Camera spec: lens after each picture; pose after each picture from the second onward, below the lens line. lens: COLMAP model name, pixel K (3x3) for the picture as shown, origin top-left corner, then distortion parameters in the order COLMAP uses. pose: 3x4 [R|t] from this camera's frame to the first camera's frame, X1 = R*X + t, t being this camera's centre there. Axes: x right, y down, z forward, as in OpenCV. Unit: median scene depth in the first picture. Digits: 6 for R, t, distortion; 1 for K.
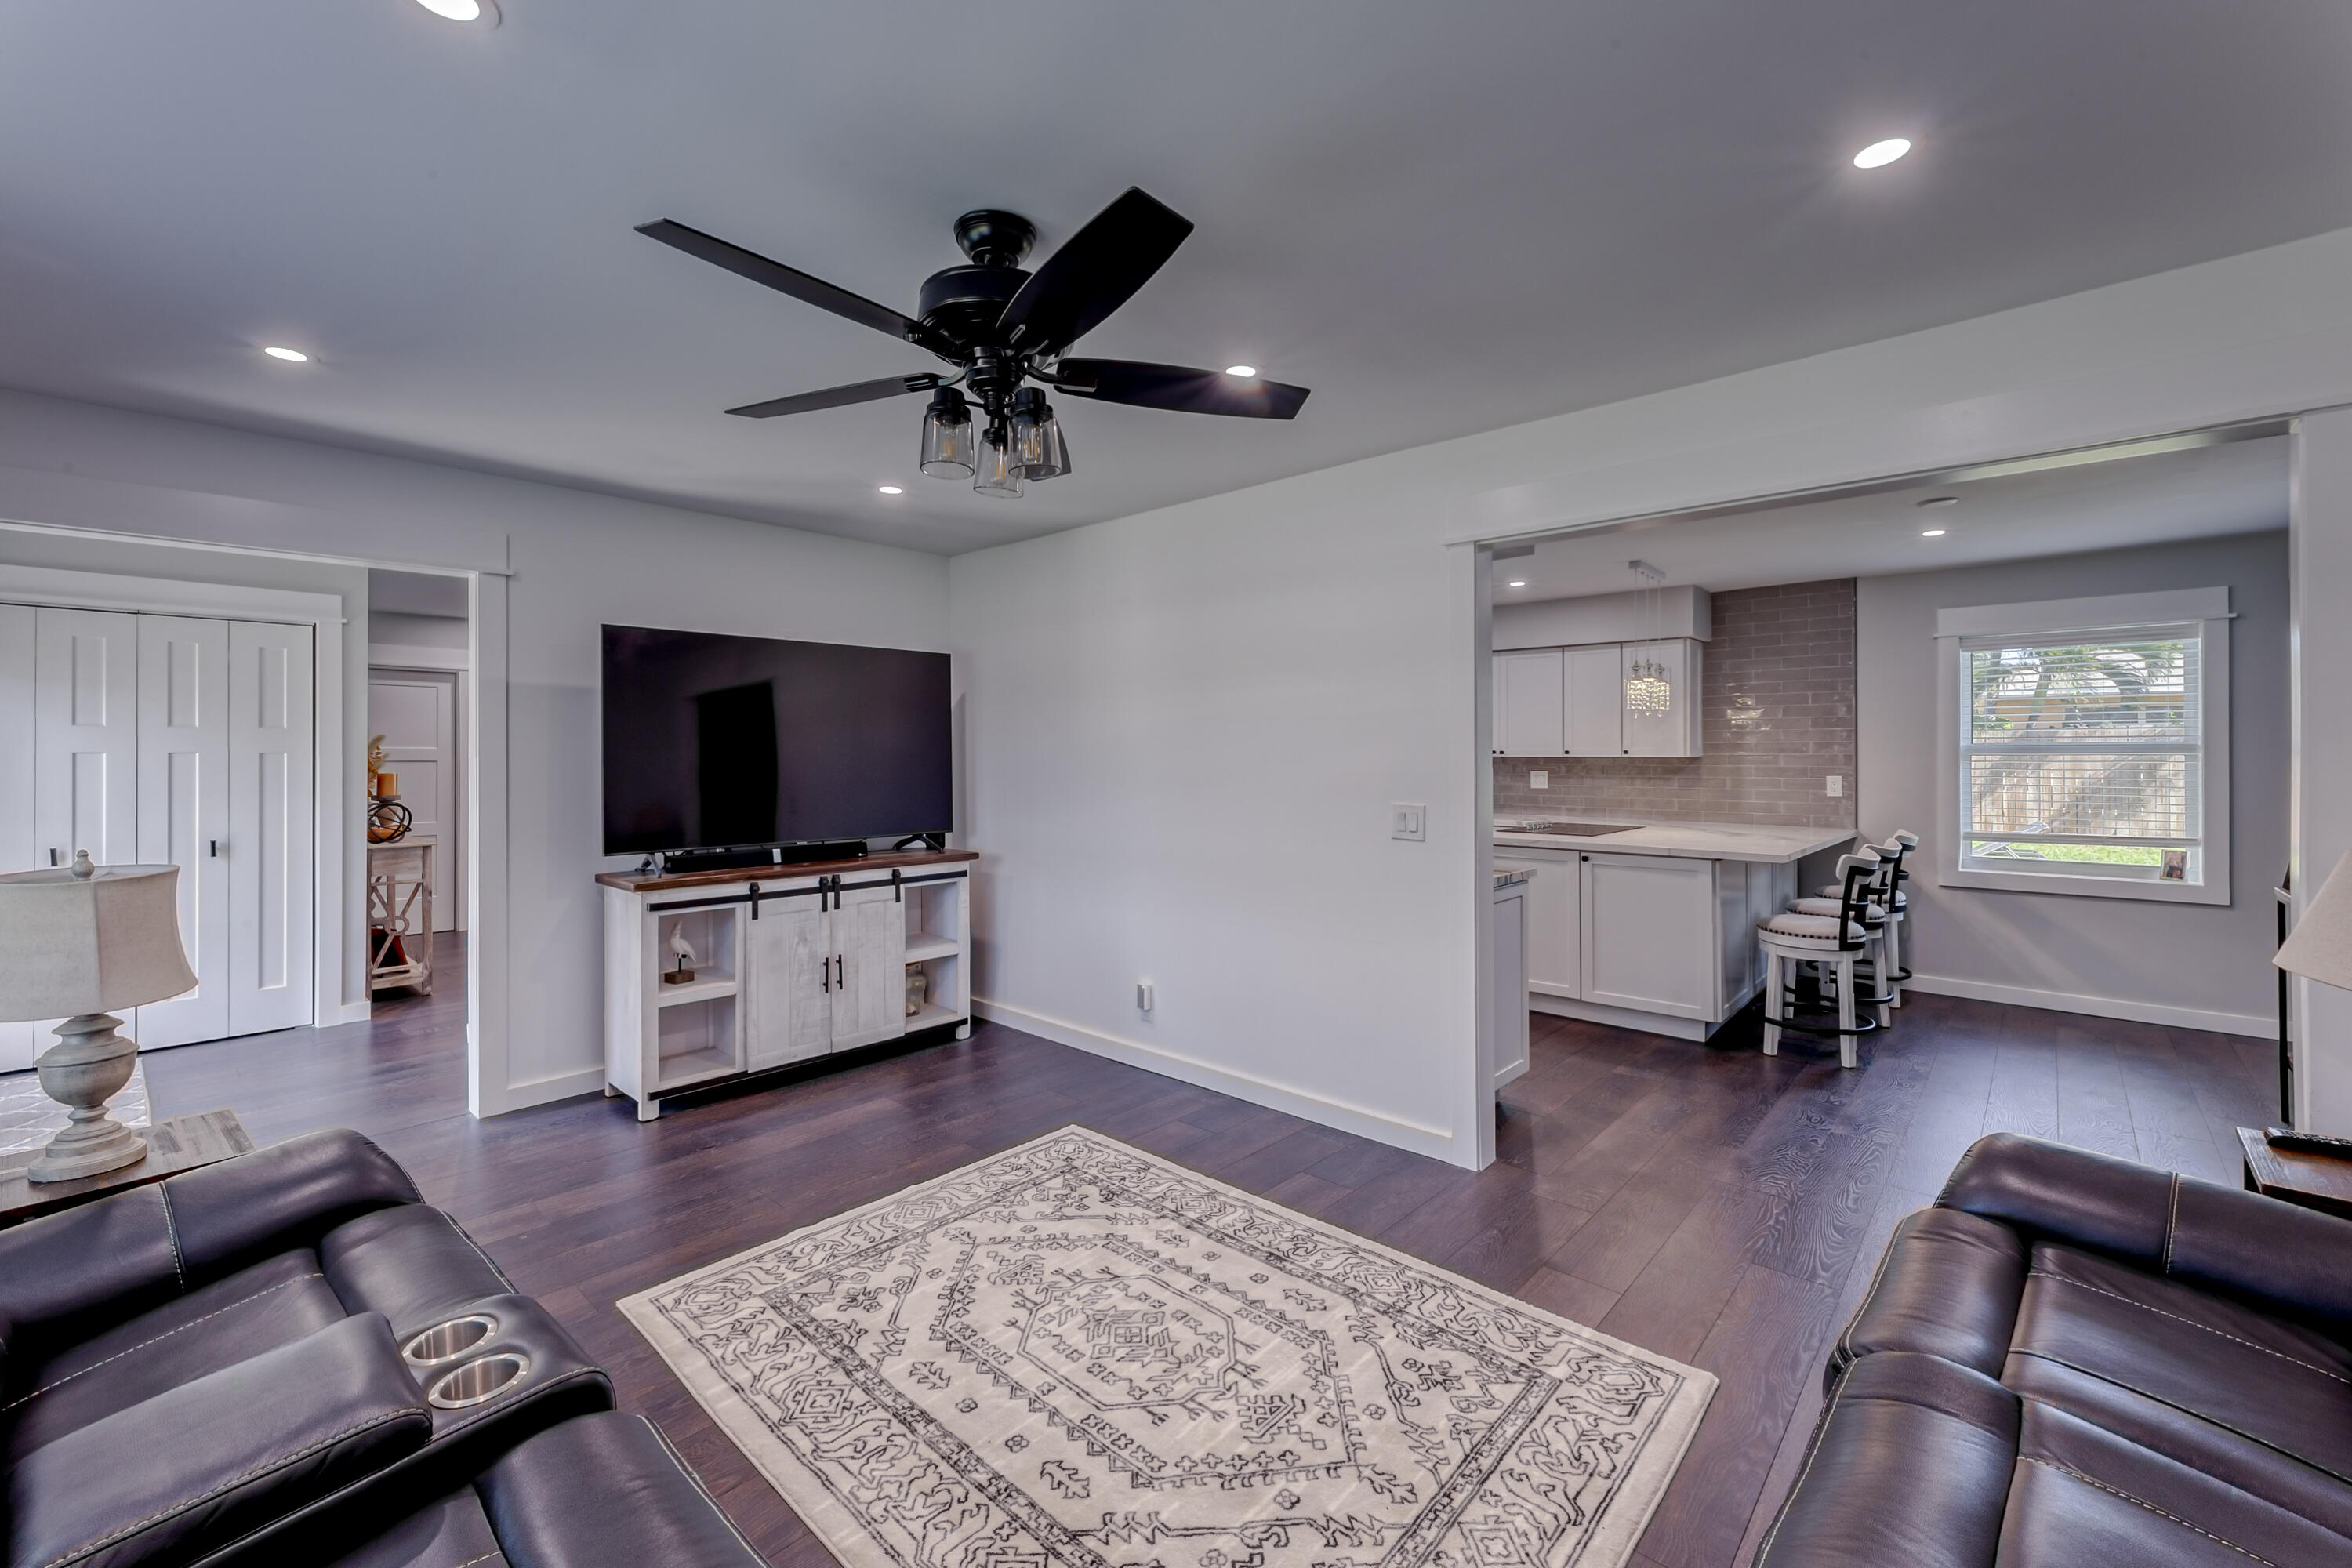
lens RADIAL K [[951.1, 0, 1175.5], [0, 951.1, 743.6], [0, 0, 1]] dist [-0.001192, 0.000349]
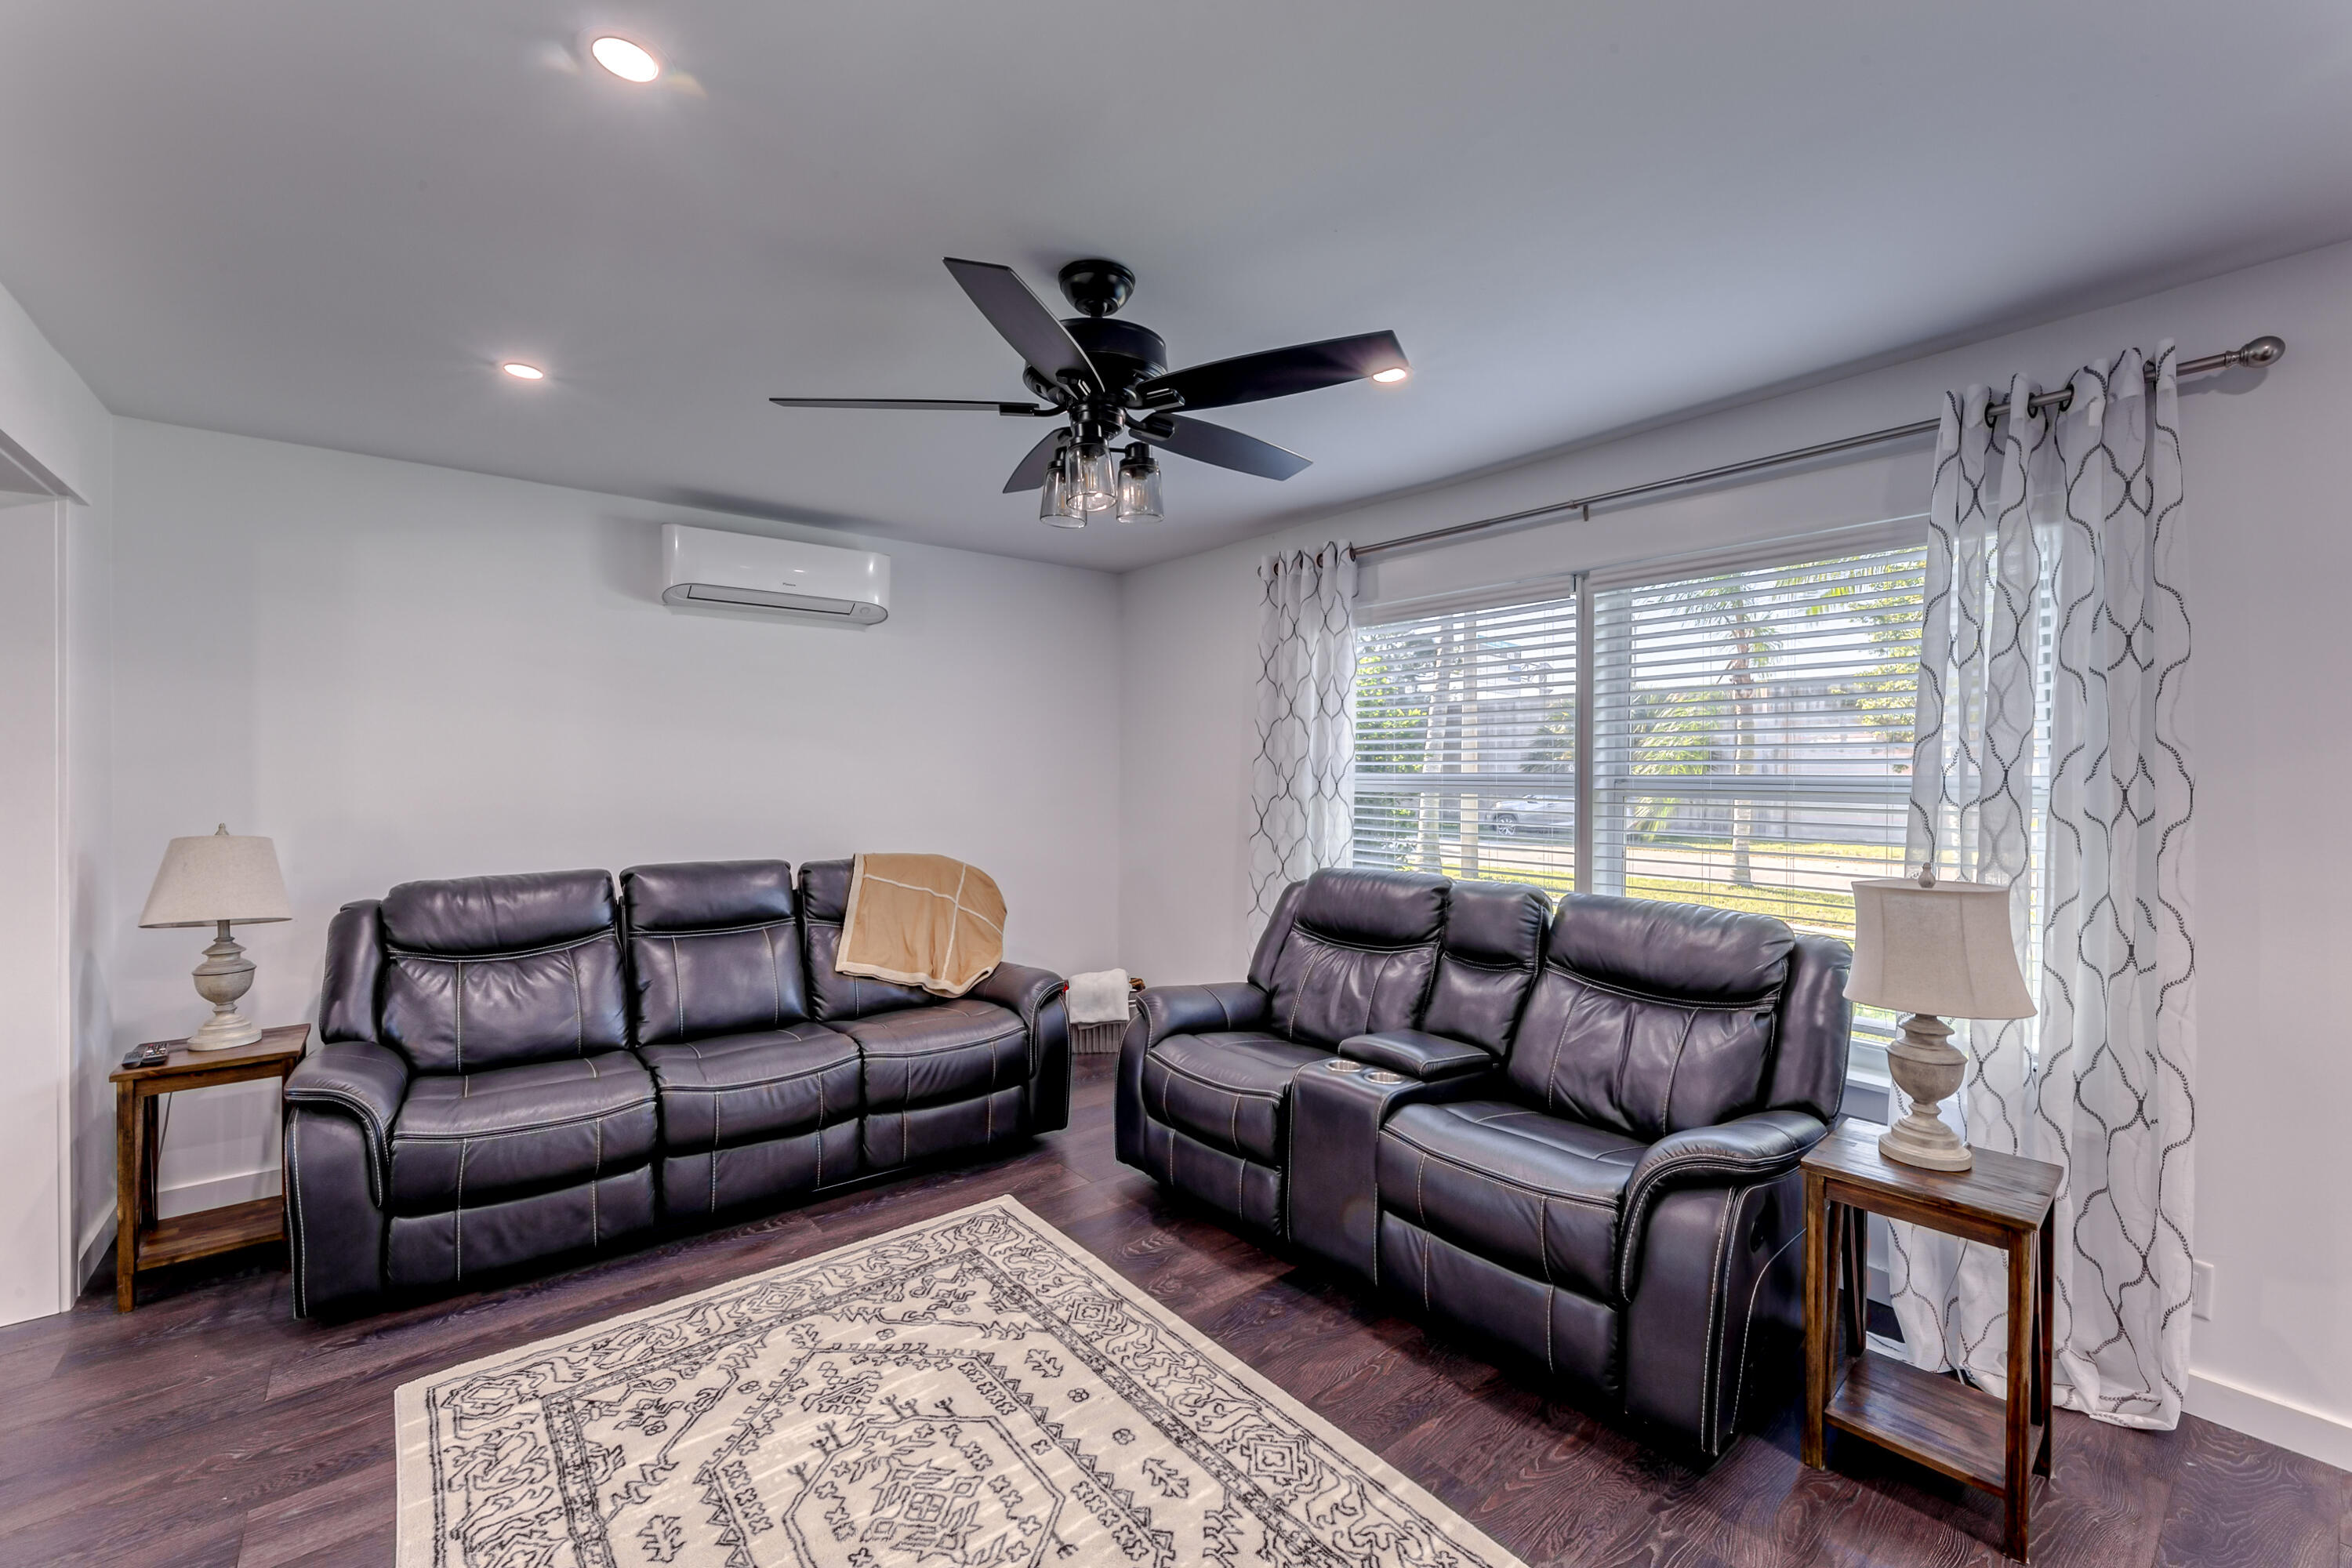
lens RADIAL K [[951.1, 0, 1174.3], [0, 951.1, 794.7], [0, 0, 1]] dist [-0.001192, 0.000349]
pose [[-0.988885, -0.004746, 0.148610, -0.367029], [-0.002679, 0.999897, 0.014109, 0.017031], [-0.148661, 0.013554, -0.988795, 1.733277]]
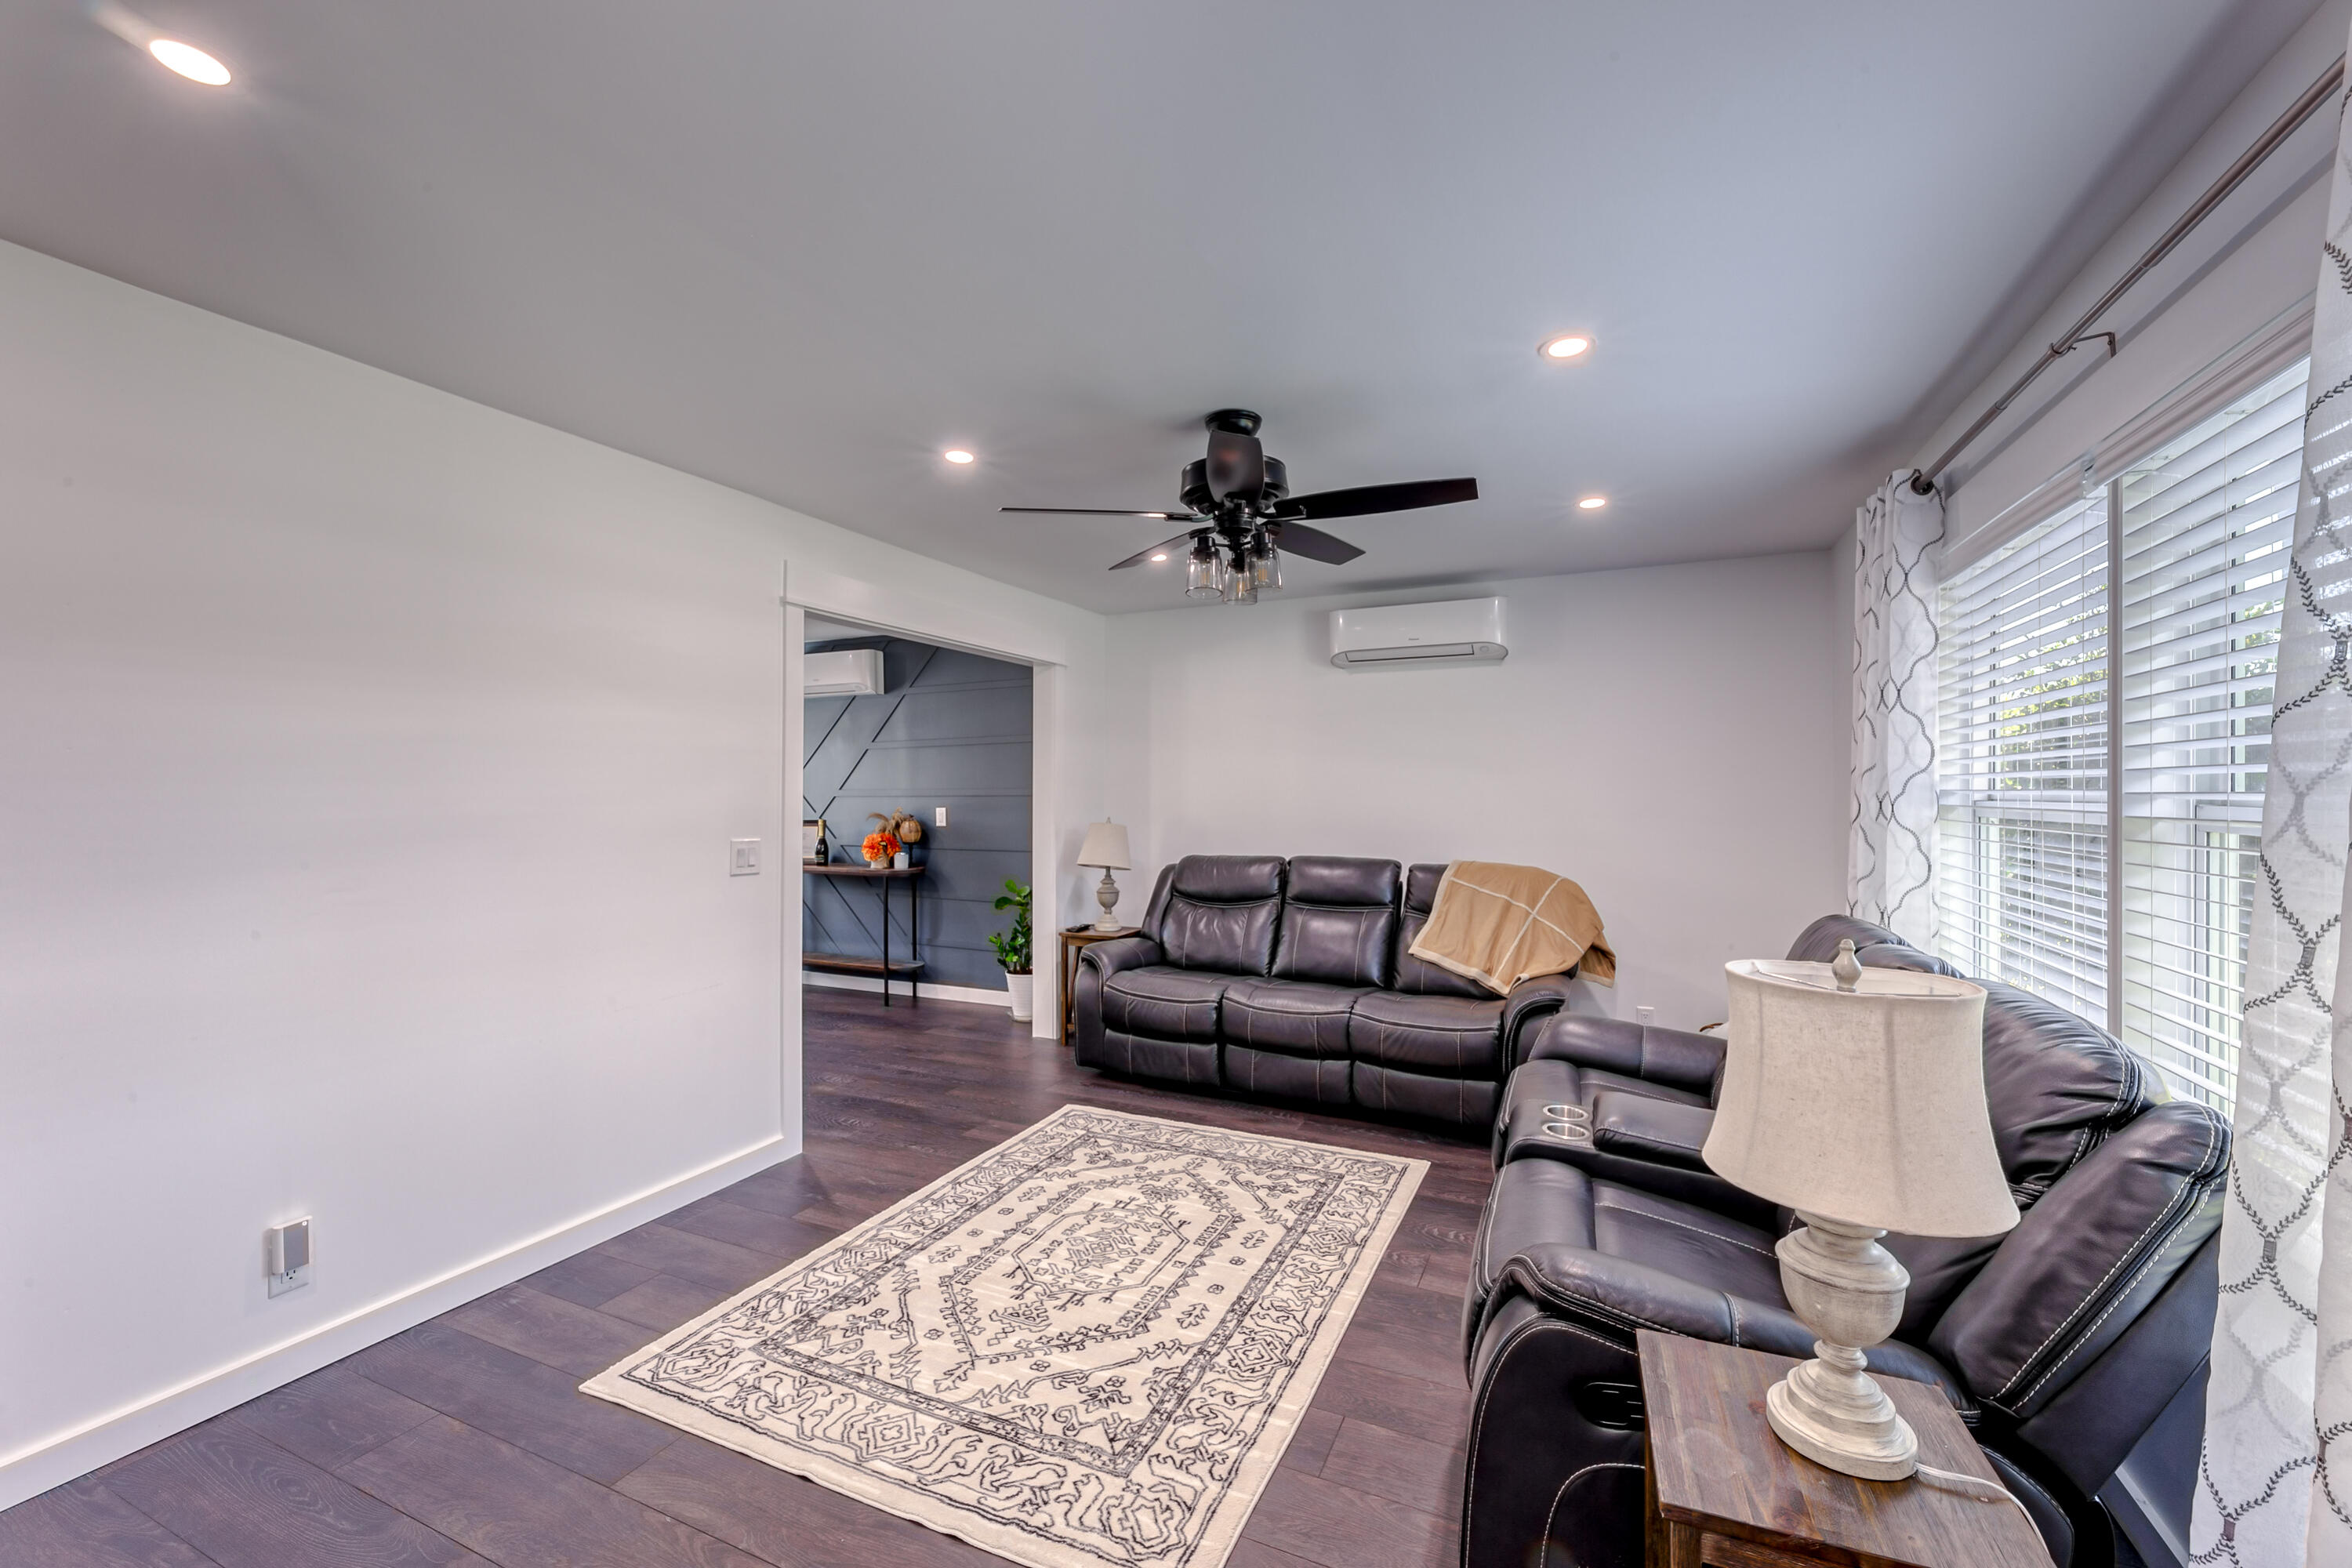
lens RADIAL K [[951.1, 0, 1178.3], [0, 951.1, 799.4], [0, 0, 1]] dist [-0.001192, 0.000349]
pose [[-0.303327, -0.007622, 0.952856, -1.274224], [-0.008790, 0.999948, 0.005200, 0.018646], [-0.952846, -0.006798, -0.303379, 1.283601]]
